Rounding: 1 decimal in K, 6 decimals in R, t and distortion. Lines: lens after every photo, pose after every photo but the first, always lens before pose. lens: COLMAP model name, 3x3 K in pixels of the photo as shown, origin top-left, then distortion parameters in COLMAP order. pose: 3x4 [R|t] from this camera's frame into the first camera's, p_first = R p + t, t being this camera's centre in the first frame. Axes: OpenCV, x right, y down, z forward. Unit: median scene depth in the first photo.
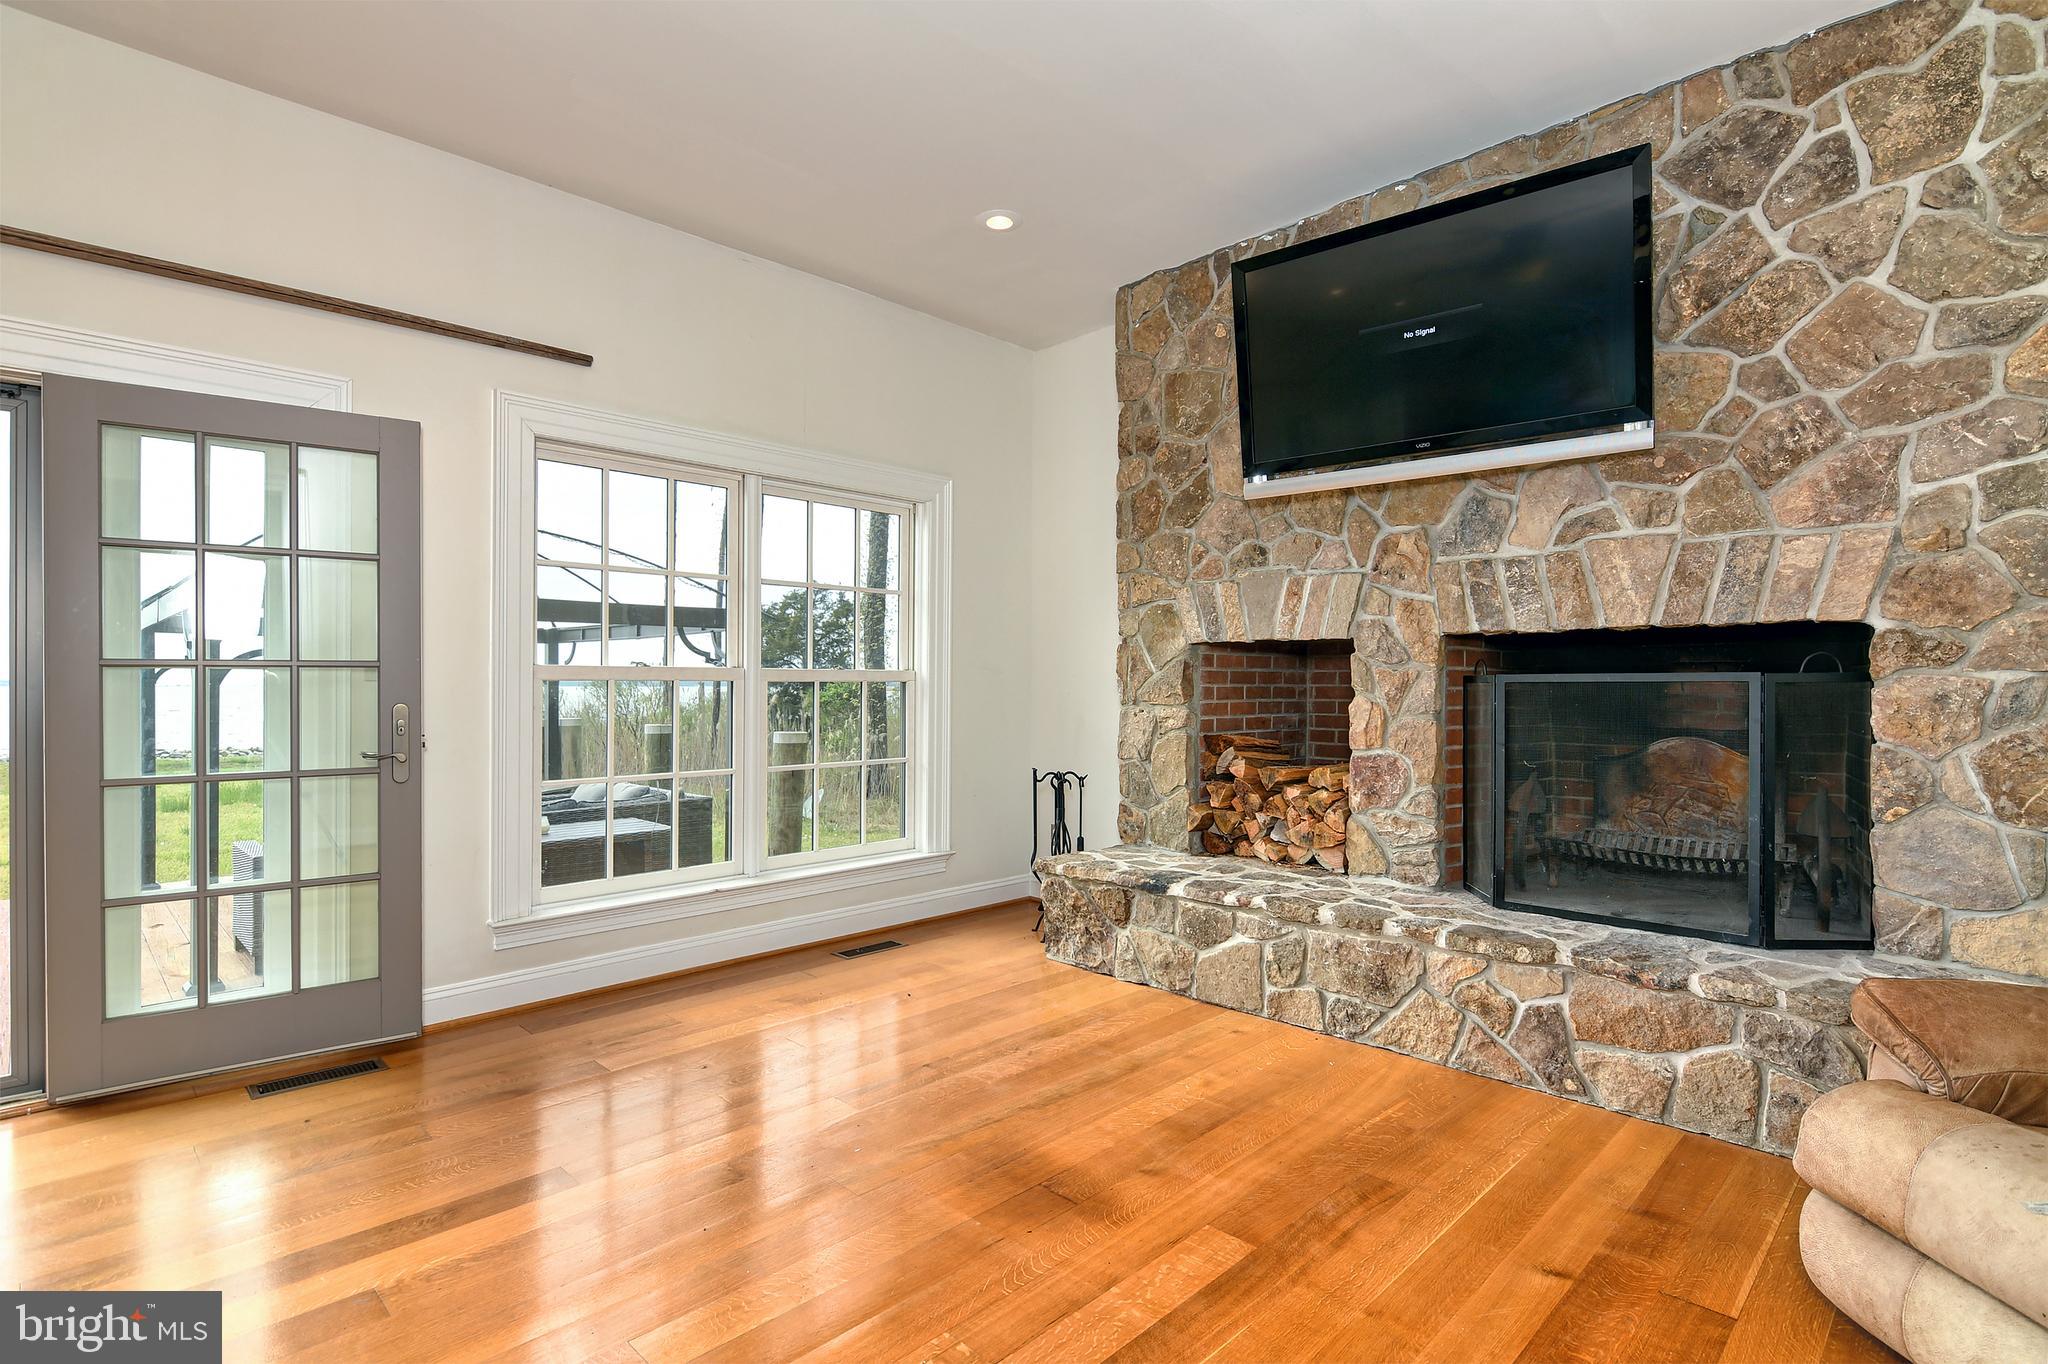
lens RADIAL K [[986.8, 0, 1027.7], [0, 986.8, 687.0], [0, 0, 1]] dist [0.000089, -0.001601]
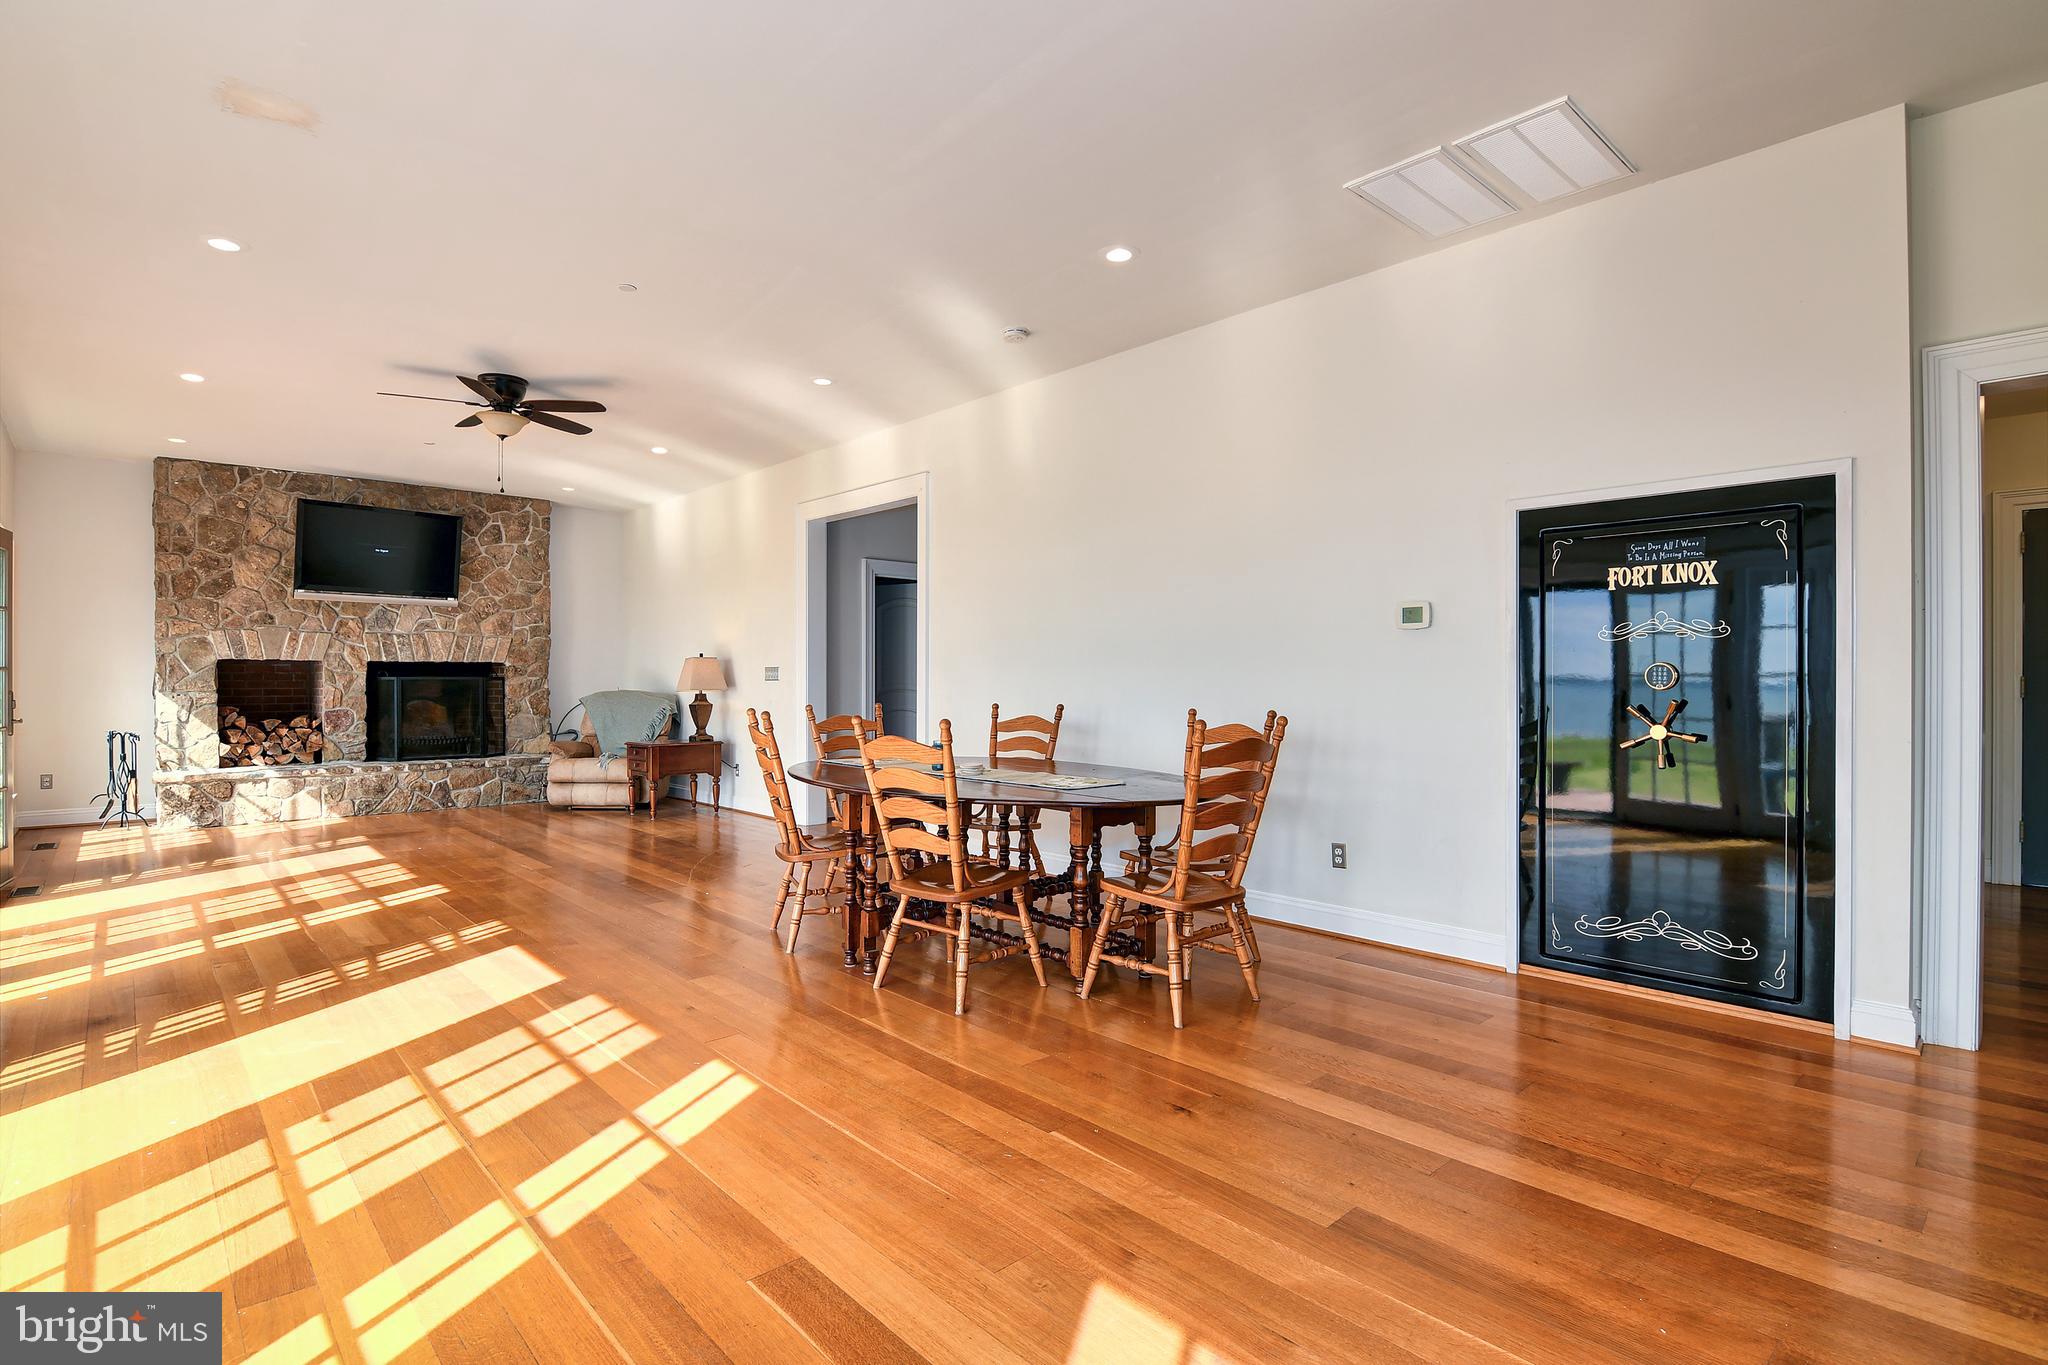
lens RADIAL K [[999.8, 0, 1016.8], [0, 999.8, 683.1], [0, 0, 1]] dist [-0.016683, -0.001384]
pose [[0.044744, -0.002265, 0.998996, -1.939687], [0.001423, 0.999997, 0.002204, 0.000734], [-0.998997, 0.001323, 0.044747, -0.742295]]
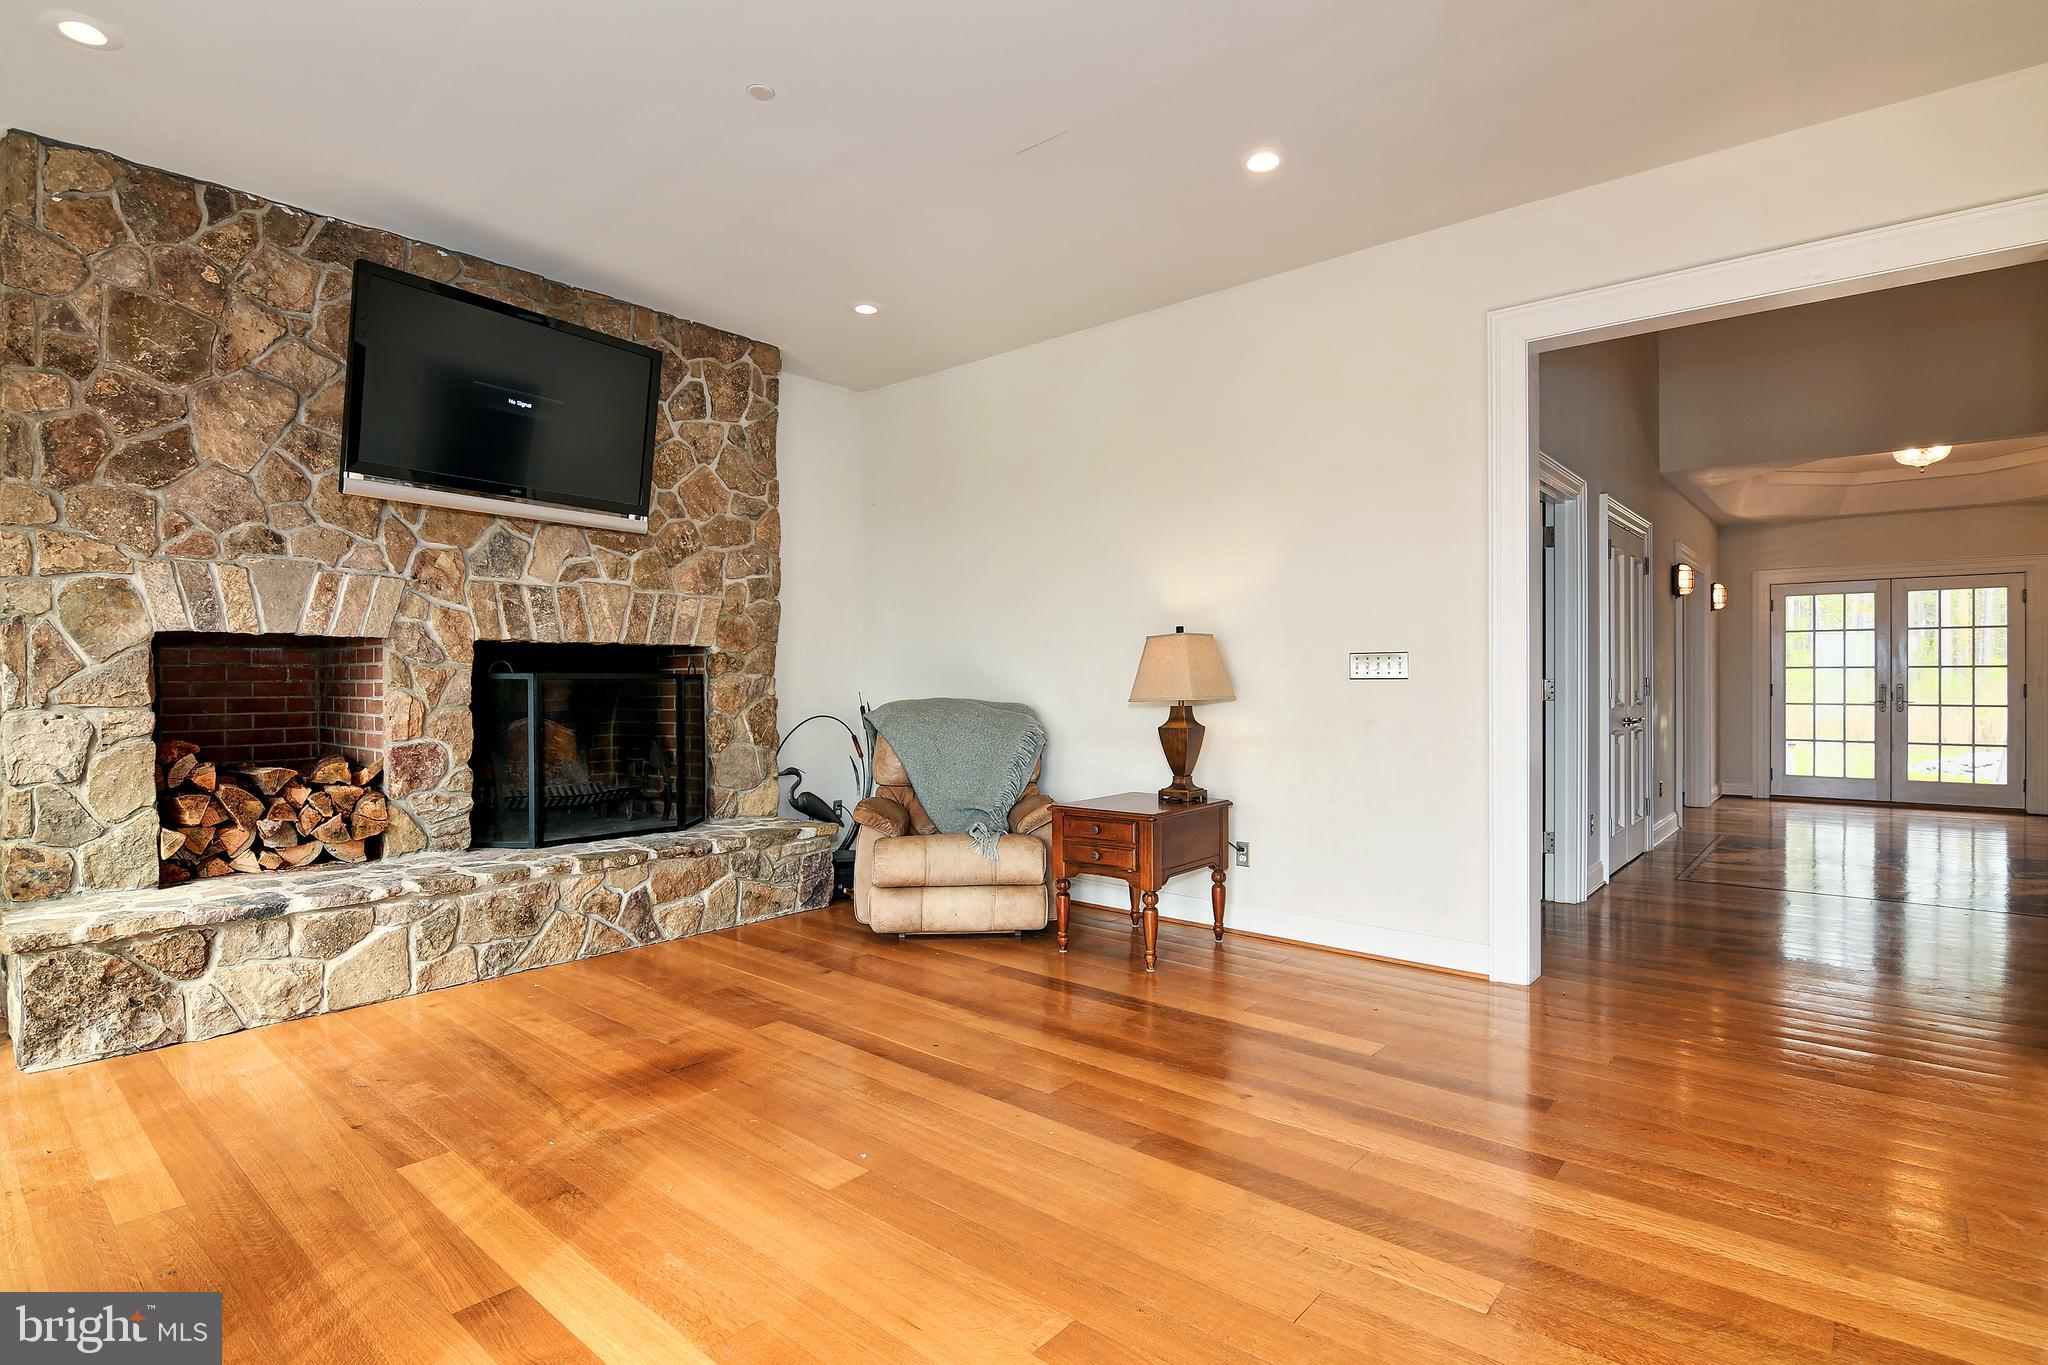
lens RADIAL K [[1015.5, 0, 1016.9], [0, 1015.5, 680.1], [0, 0, 1]] dist [-0.018553, -0.001525]
pose [[-0.070856, -0.000770, 0.997486, -0.814839], [0.002521, 0.999996, 0.000951, -0.002667], [-0.997483, 0.002582, -0.070854, 0.394038]]
